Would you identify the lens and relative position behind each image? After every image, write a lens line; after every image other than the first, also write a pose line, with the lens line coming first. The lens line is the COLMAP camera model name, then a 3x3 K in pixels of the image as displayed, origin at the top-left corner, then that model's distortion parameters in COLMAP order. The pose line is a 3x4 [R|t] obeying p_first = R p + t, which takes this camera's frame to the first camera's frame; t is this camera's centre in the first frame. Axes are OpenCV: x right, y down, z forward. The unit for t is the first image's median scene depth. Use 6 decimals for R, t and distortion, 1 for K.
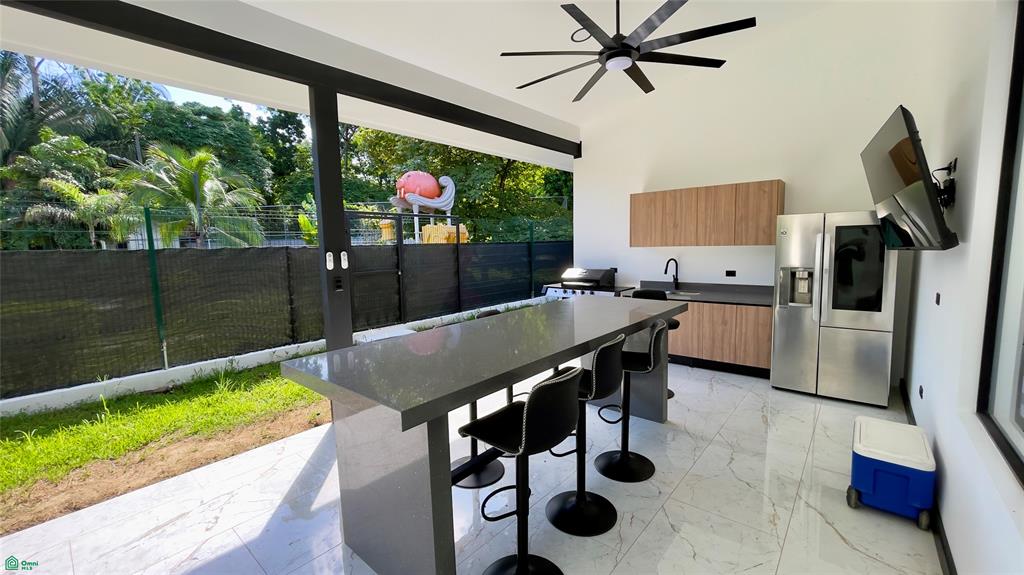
lens RADIAL K [[409.9, 0, 512.9], [0, 409.9, 293.2], [0, 0, 1]] dist [-0.000946, -0.000029]
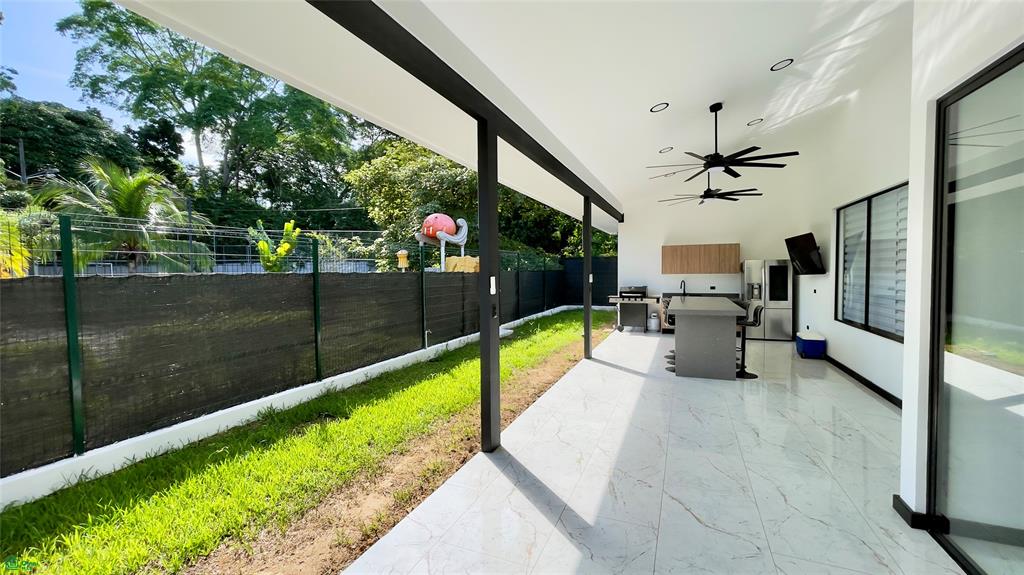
lens RADIAL K [[419.2, 0, 512.0], [0, 419.2, 287.5], [0, 0, 1]] dist [0.002327, 0.000497]
pose [[0.949975, 0.004298, 0.312296, -0.426802], [0.024289, 0.995861, -0.087588, 0.043467], [-0.311380, 0.090792, 0.945939, -0.255075]]
